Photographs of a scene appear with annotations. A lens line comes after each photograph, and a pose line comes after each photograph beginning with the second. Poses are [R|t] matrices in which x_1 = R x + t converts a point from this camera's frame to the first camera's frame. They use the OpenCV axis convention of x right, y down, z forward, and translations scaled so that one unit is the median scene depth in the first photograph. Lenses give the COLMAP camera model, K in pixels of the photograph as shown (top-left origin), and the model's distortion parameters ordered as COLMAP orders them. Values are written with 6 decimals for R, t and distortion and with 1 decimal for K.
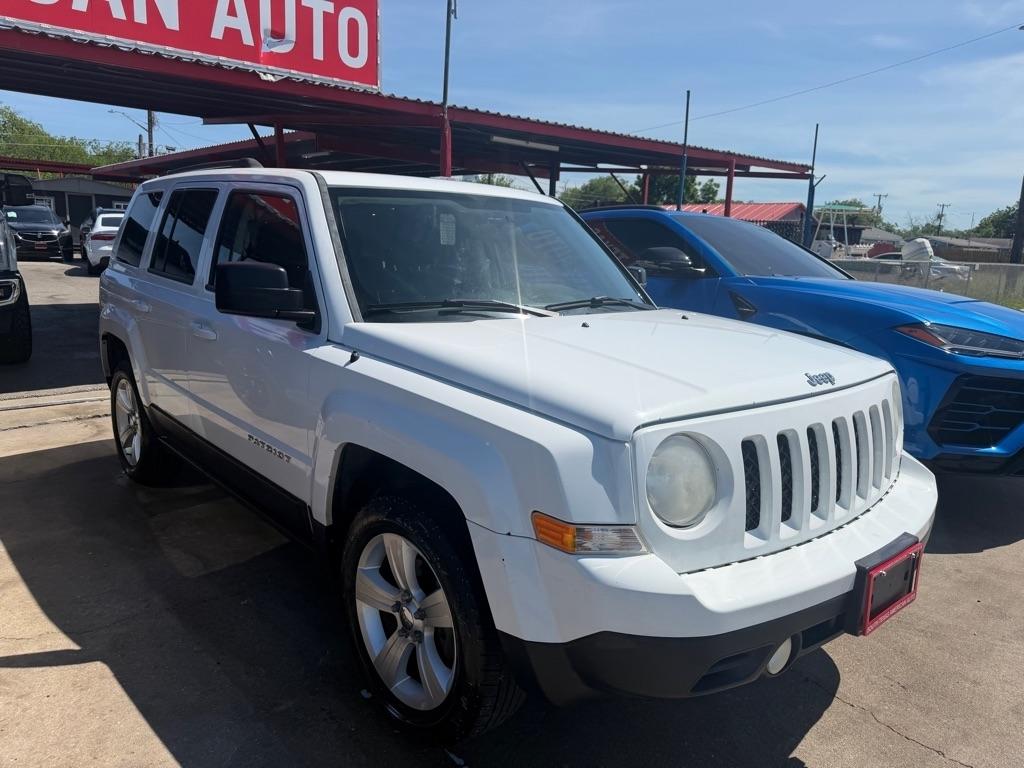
lens RADIAL K [[728.5, 0, 496.9], [0, 728.5, 383.2], [0, 0, 1]] dist [0.012813, -0.016531]
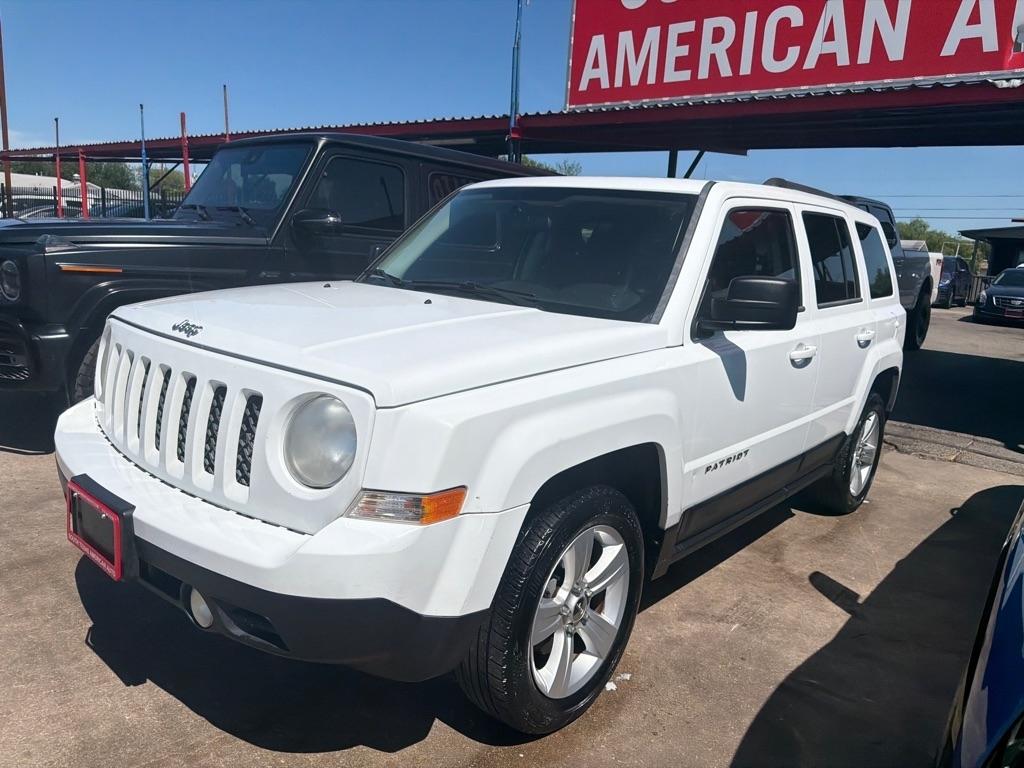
lens RADIAL K [[728.5, 0, 511.6], [0, 728.5, 389.6], [0, 0, 1]] dist [0.012813, -0.016531]
pose [[0.145739, 0.169878, -0.974629, 0.503778], [-0.255165, 0.958271, 0.128871, -0.056056], [0.955851, 0.229909, 0.183004, 0.426492]]
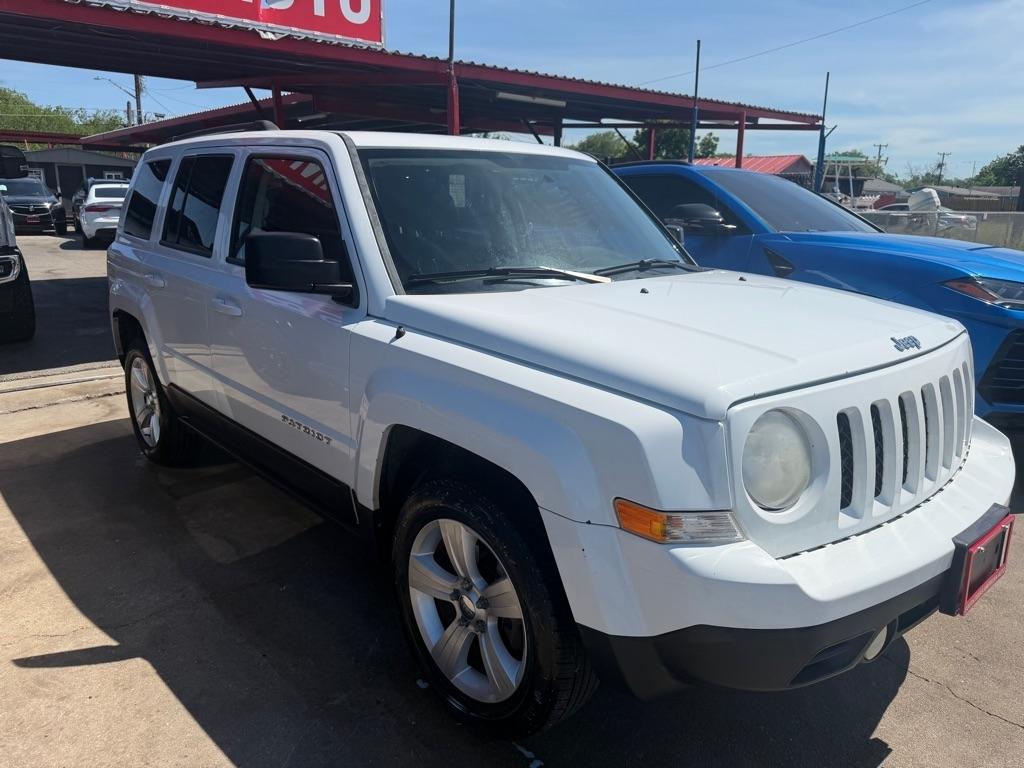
lens RADIAL K [[728.5, 0, 502.8], [0, 728.5, 378.8], [0, 0, 1]] dist [0.012813, -0.016531]
pose [[0.999605, -0.027424, 0.006133, -0.026724], [0.027118, 0.998604, 0.045327, -0.005669], [-0.007368, -0.045143, 0.998953, 0.023764]]
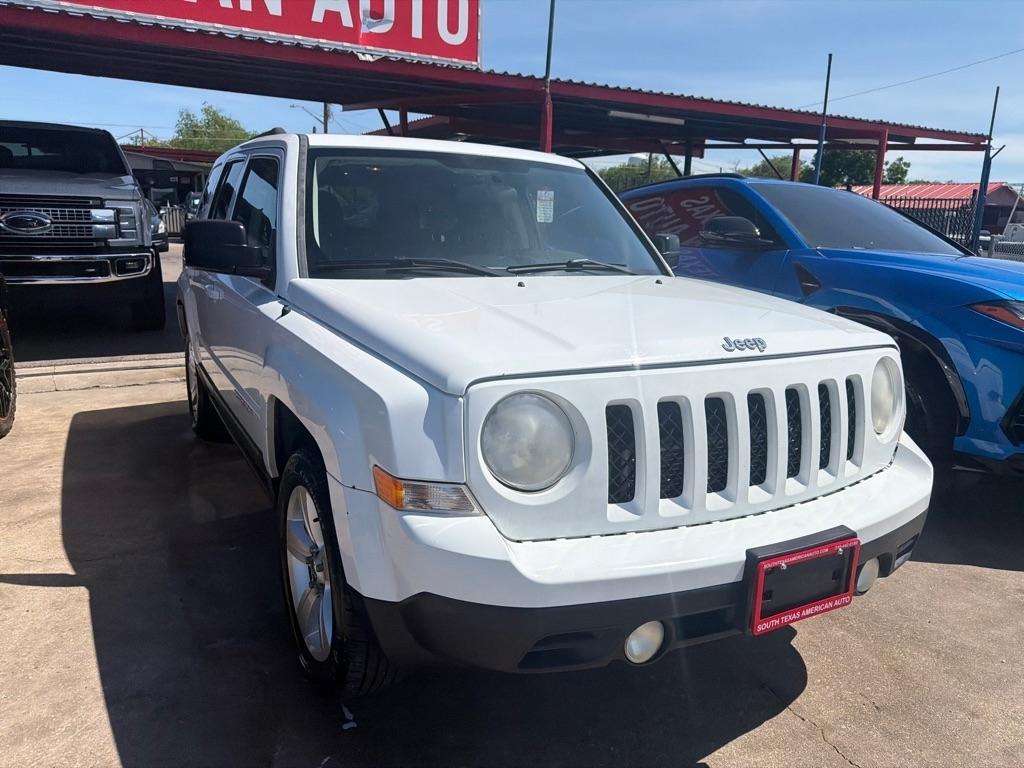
lens RADIAL K [[728.5, 0, 502.4], [0, 728.5, 388.3], [0, 0, 1]] dist [0.012813, -0.016531]
pose [[0.977596, 0.043681, -0.205907, 0.115672], [-0.038724, 0.998856, 0.028044, 0.011572], [0.206897, -0.019442, 0.978170, 0.025697]]
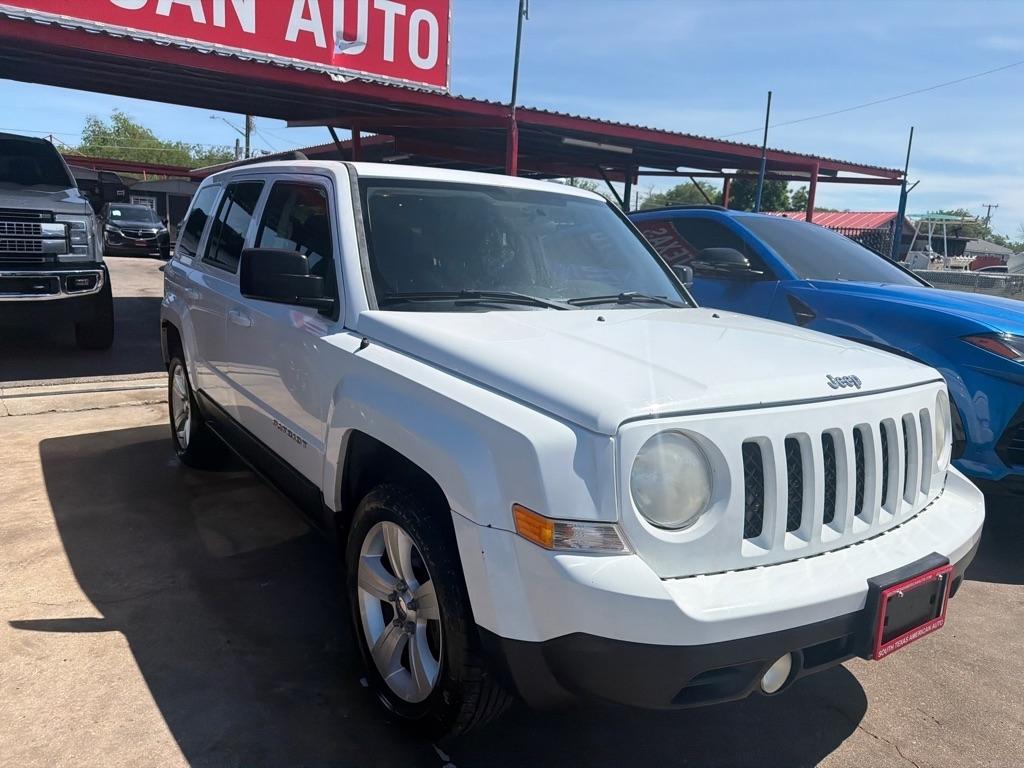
lens RADIAL K [[728.5, 0, 498.7], [0, 728.5, 382.1], [0, 0, 1]] dist [0.012813, -0.016531]
pose [[0.993887, 0.037328, -0.103899, 0.034888], [-0.038253, 0.999244, -0.006930, 0.006124], [0.103562, 0.010862, 0.994564, 0.009290]]
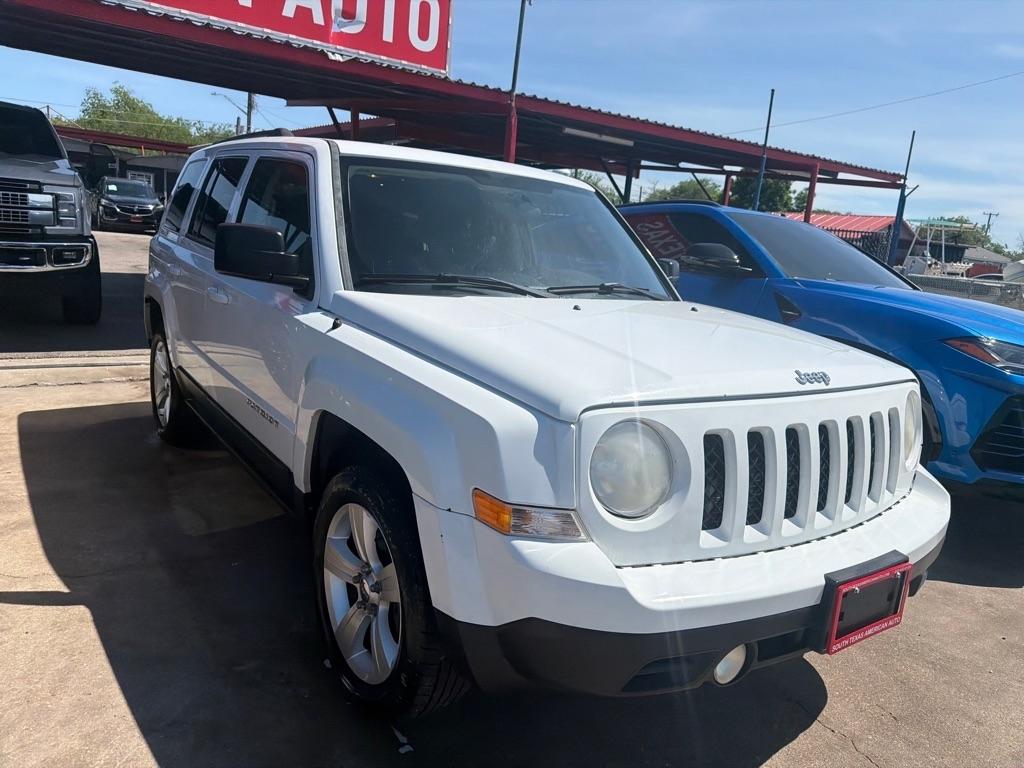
lens RADIAL K [[728.5, 0, 507.0], [0, 728.5, 389.0], [0, 0, 1]] dist [0.012813, -0.016531]
pose [[0.993449, 0.073153, -0.087798, 0.047323], [-0.072186, 0.997291, 0.014138, 0.007973], [0.088595, -0.007708, 0.996038, 0.012785]]
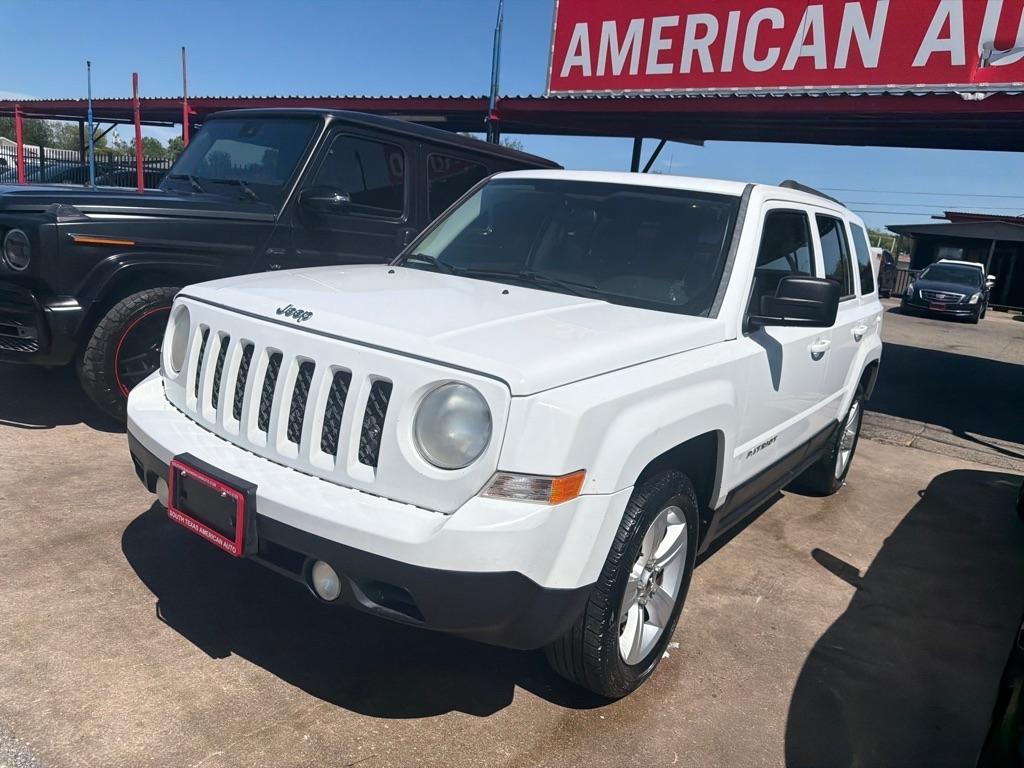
lens RADIAL K [[728.5, 0, 507.4], [0, 728.5, 382.4], [0, 0, 1]] dist [0.012813, -0.016531]
pose [[0.225329, 0.194415, -0.954688, 0.509357], [-0.286677, 0.949739, 0.125745, -0.043048], [0.931152, 0.245353, 0.269738, 0.348285]]
